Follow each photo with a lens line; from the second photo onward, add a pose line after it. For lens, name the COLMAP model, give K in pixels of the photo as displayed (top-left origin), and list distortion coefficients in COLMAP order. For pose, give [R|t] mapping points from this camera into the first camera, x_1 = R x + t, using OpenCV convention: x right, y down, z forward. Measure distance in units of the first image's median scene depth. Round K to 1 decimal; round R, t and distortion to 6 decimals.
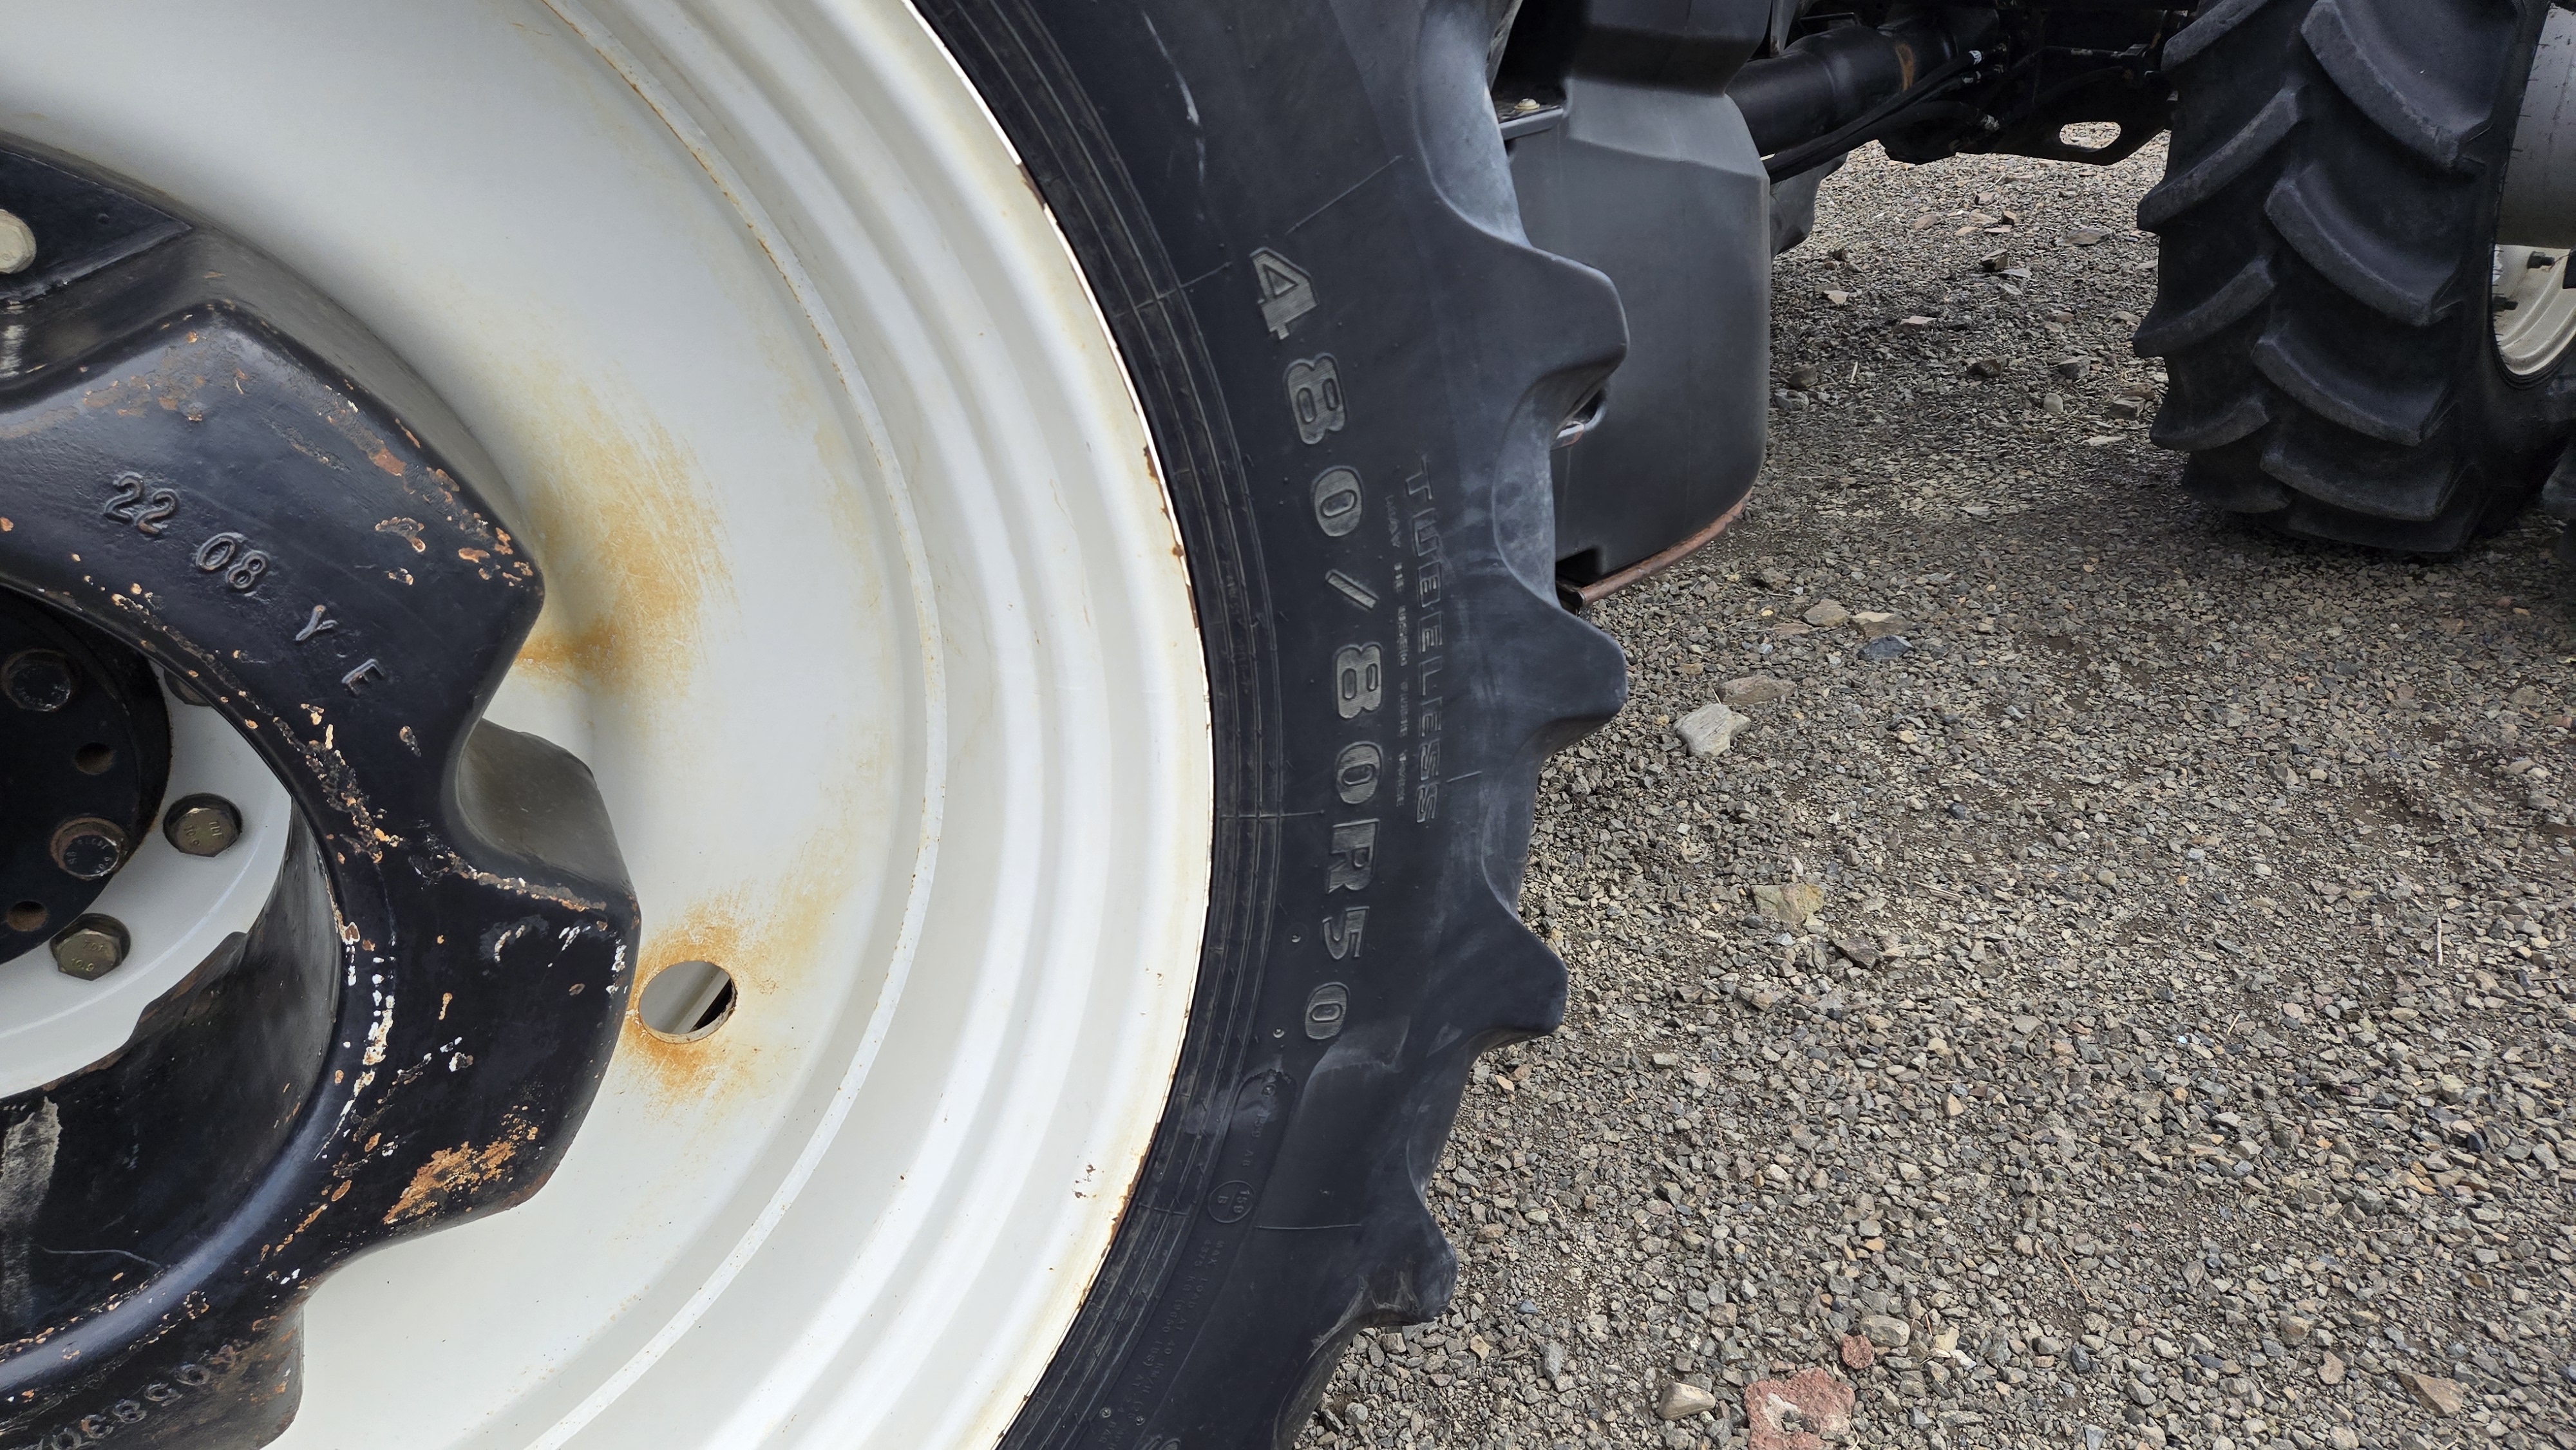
lens RADIAL K [[1738.4, 0, 1279.8], [0, 1738.4, 750.7], [0, 0, 1]] dist [0.079153, -0.066869]
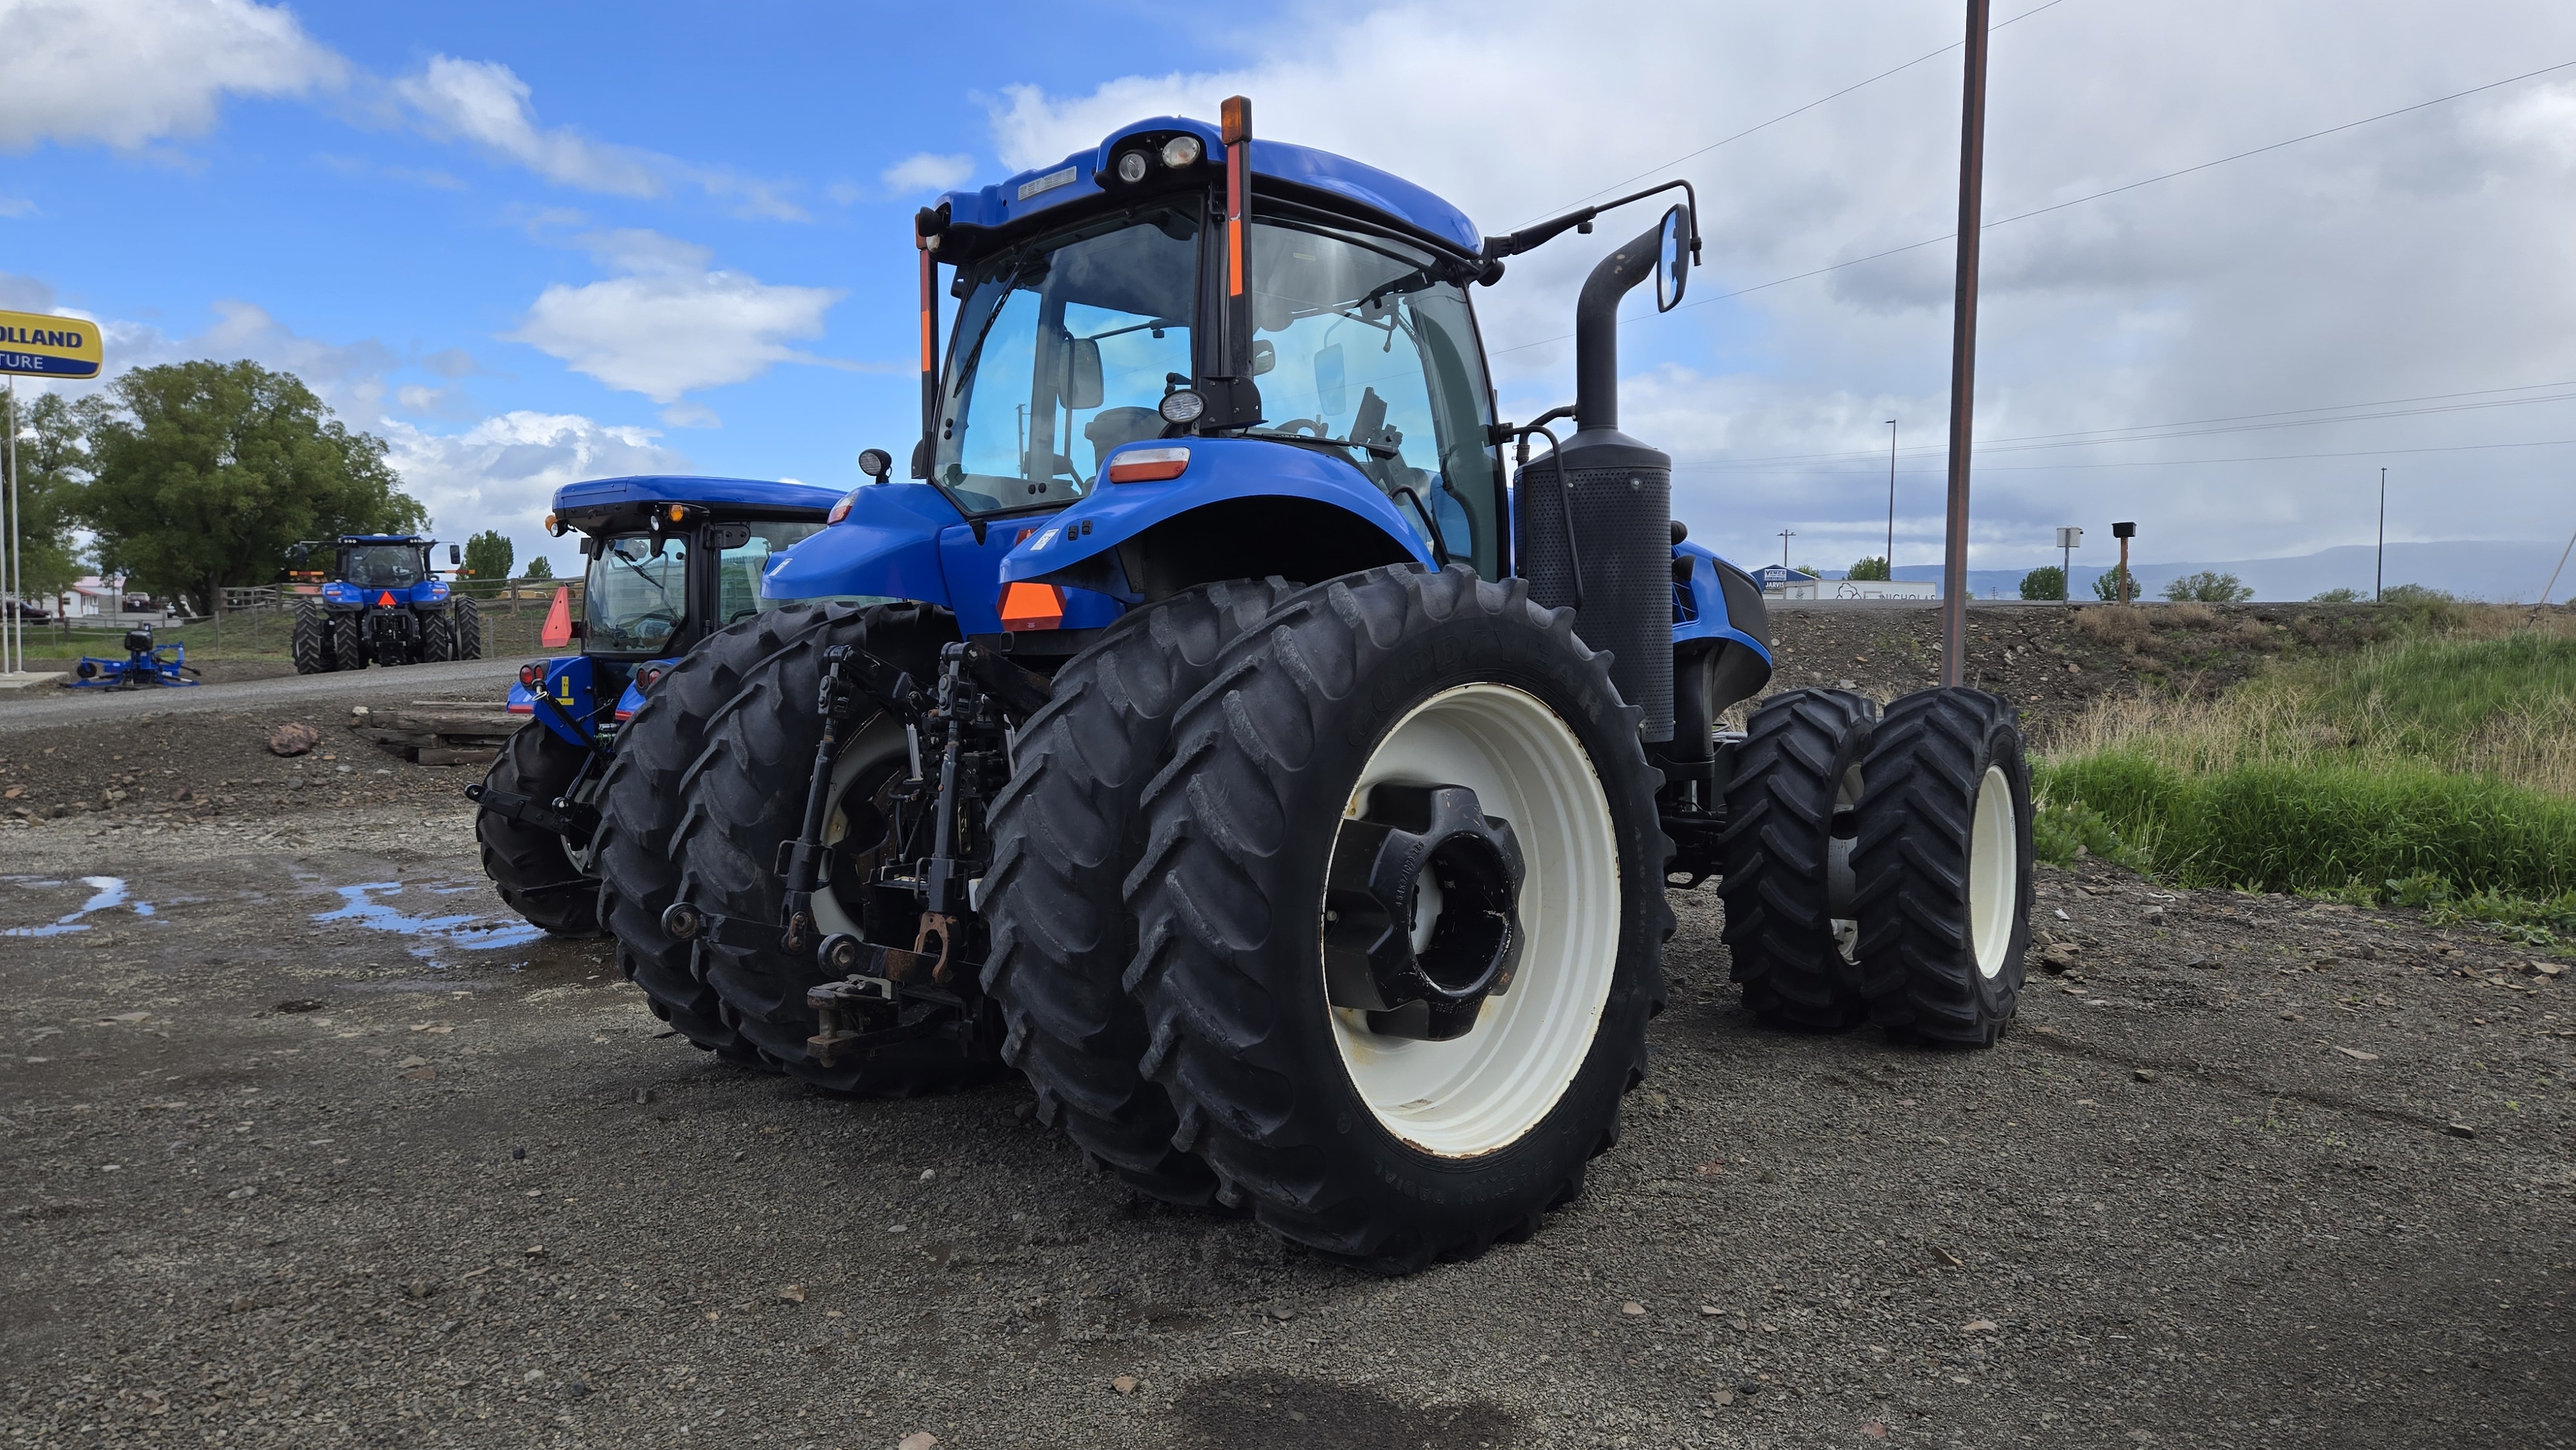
lens RADIAL K [[1738.4, 0, 1291.8], [0, 1738.4, 690.3], [0, 0, 1]] dist [0.079153, -0.066869]
pose [[0.962147, 0.095527, 0.255241, -0.983396], [0.035544, 0.884572, -0.465048, 0.738937], [-0.270204, 0.456517, 0.847692, -1.436346]]
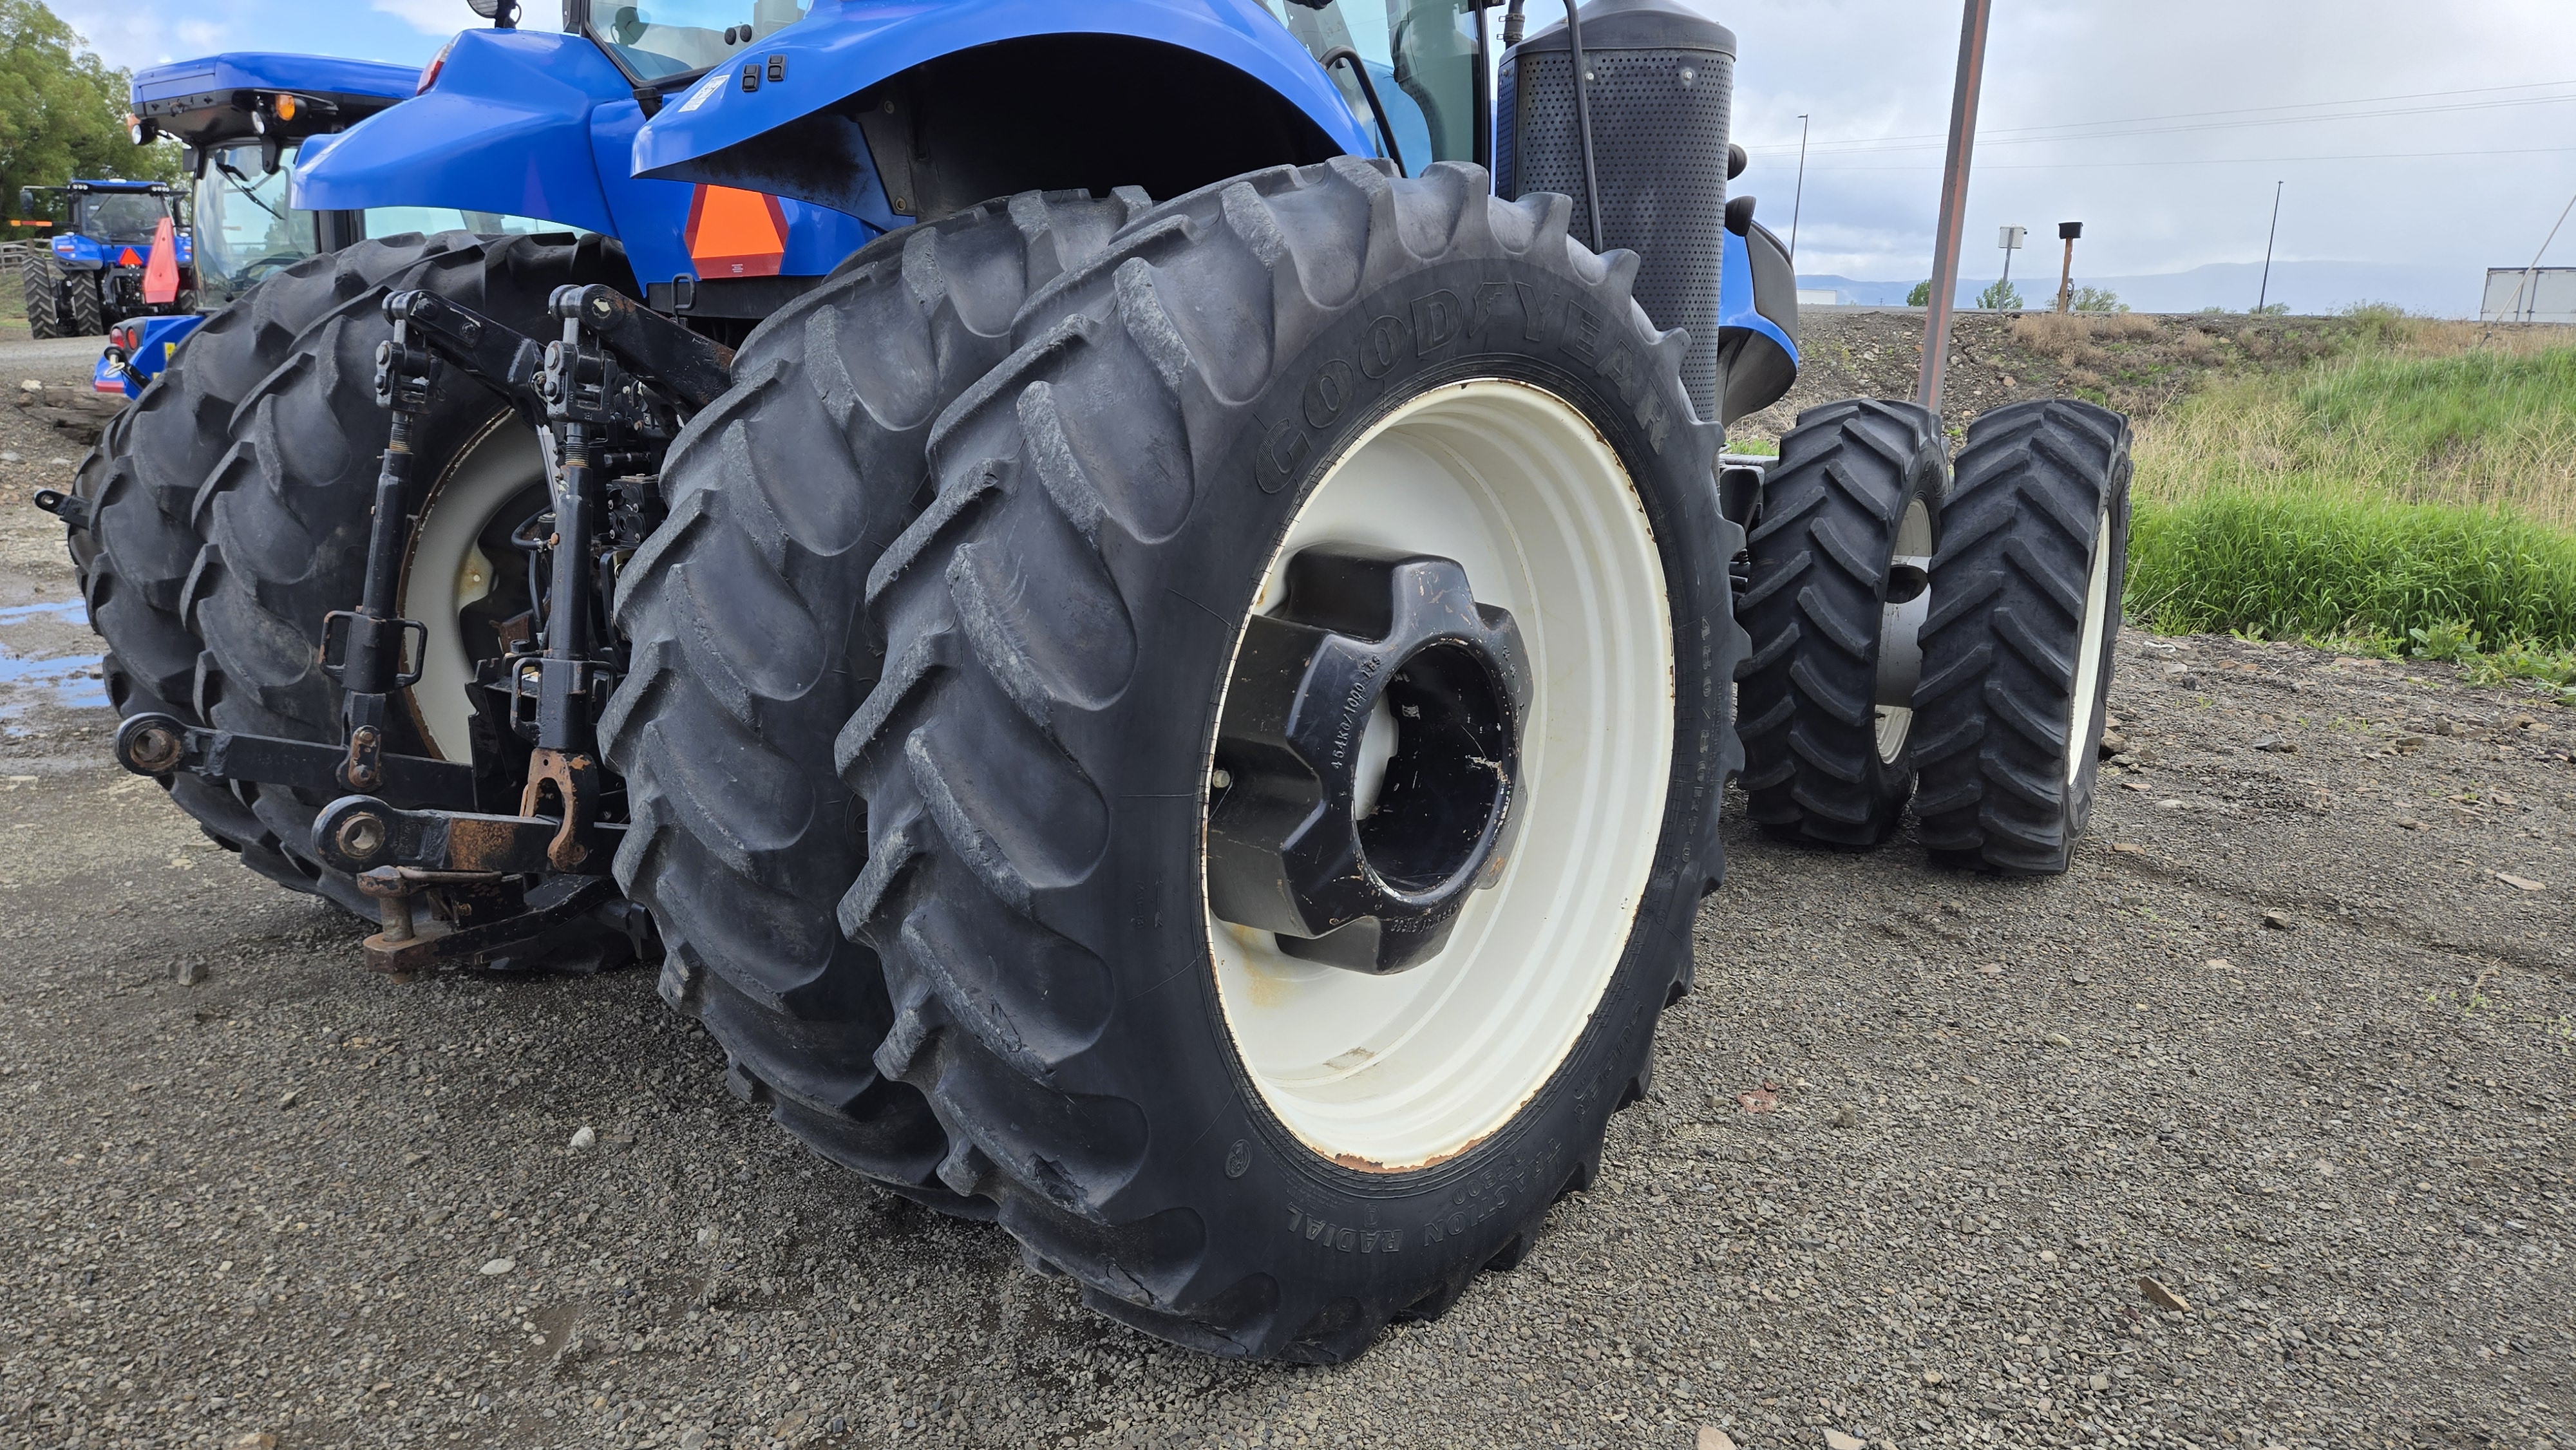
lens RADIAL K [[1738.4, 0, 1289.0], [0, 1738.4, 701.0], [0, 0, 1]] dist [0.079153, -0.066869]
pose [[0.941359, 0.058461, 0.332302, -0.760499], [0.047170, 0.952400, -0.301180, 0.357862], [-0.334092, 0.299193, 0.893793, -0.736564]]
